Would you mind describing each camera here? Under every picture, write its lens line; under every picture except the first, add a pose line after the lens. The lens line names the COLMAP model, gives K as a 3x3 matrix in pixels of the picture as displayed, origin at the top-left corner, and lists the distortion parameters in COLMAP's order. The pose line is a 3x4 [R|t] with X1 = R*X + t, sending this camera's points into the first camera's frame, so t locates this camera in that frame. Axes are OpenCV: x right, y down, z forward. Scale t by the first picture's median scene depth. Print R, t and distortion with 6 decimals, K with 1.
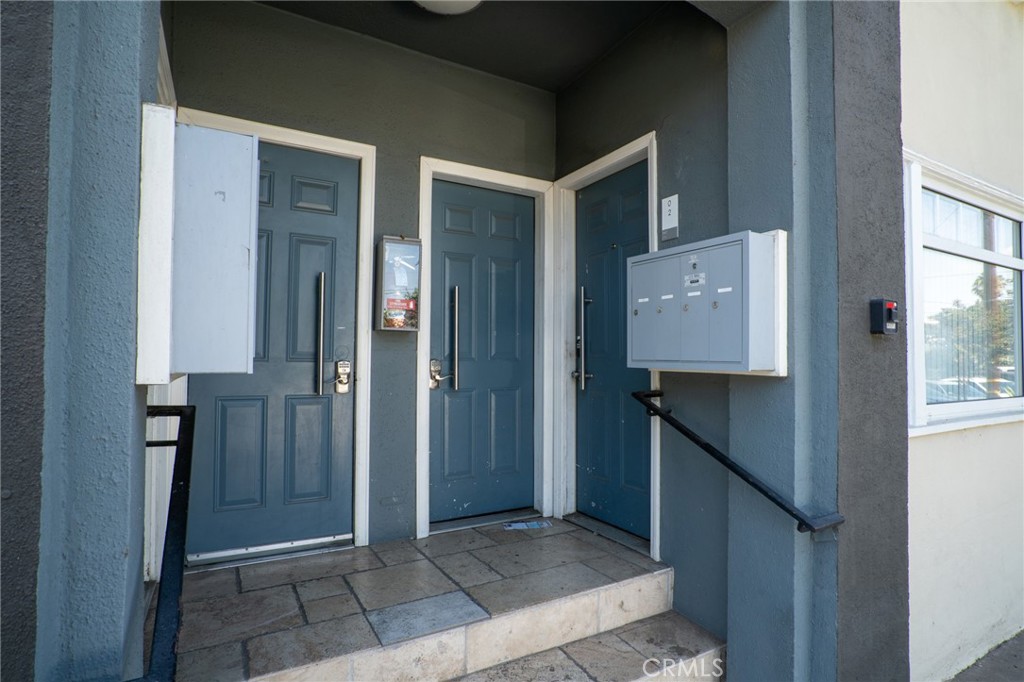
lens RADIAL K [[520.6, 0, 509.1], [0, 520.6, 347.8], [0, 0, 1]] dist [-0.006923, 0.004368]
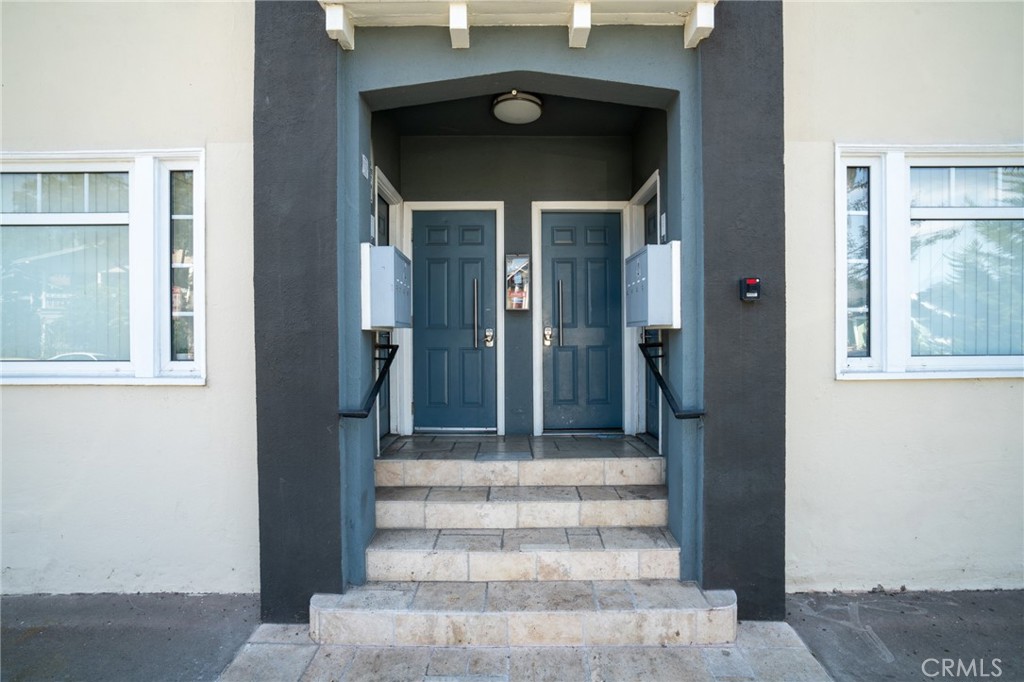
lens RADIAL K [[520.6, 0, 507.8], [0, 520.6, 340.1], [0, 0, 1]] dist [-0.006923, 0.004368]
pose [[0.874474, -0.009855, -0.484971, 0.579665], [0.021689, 0.999588, 0.018796, 0.033300], [0.484586, -0.026955, 0.874328, -0.493328]]
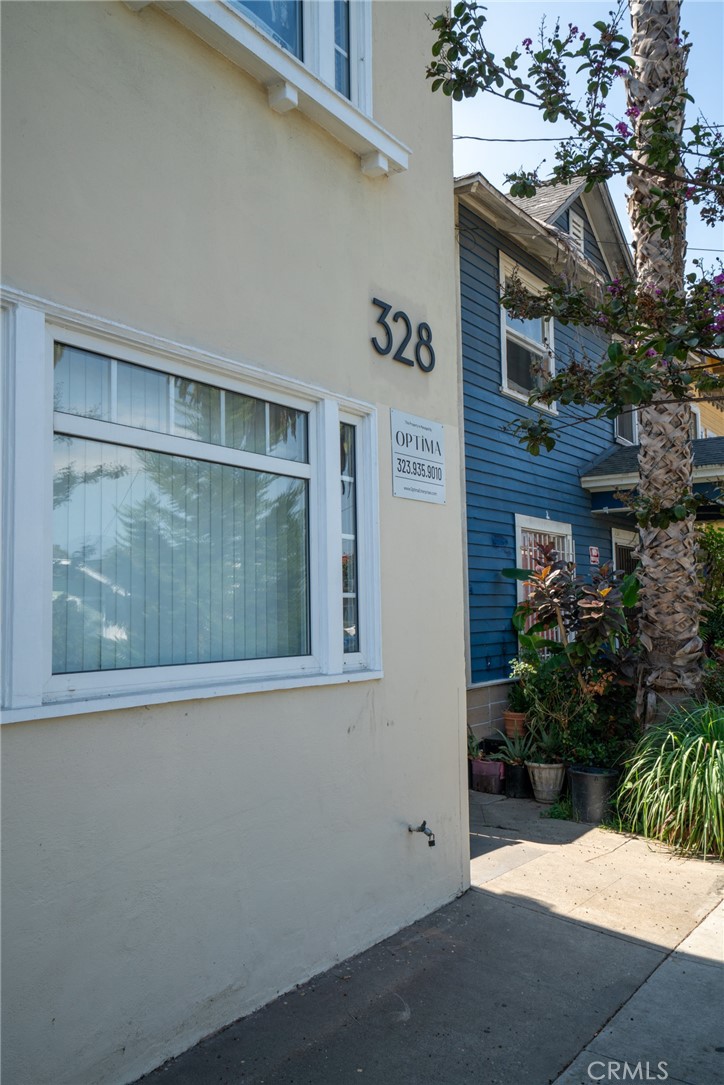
lens RADIAL K [[907.9, 0, 361.2], [0, 907.9, 550.5], [0, 0, 1]] dist [0.044577, 0.003291]
pose [[0.899478, 0.007215, 0.436906, 0.659545], [0.016803, 0.998553, -0.051083, 0.020001], [-0.436642, 0.053290, 0.898056, -0.211306]]
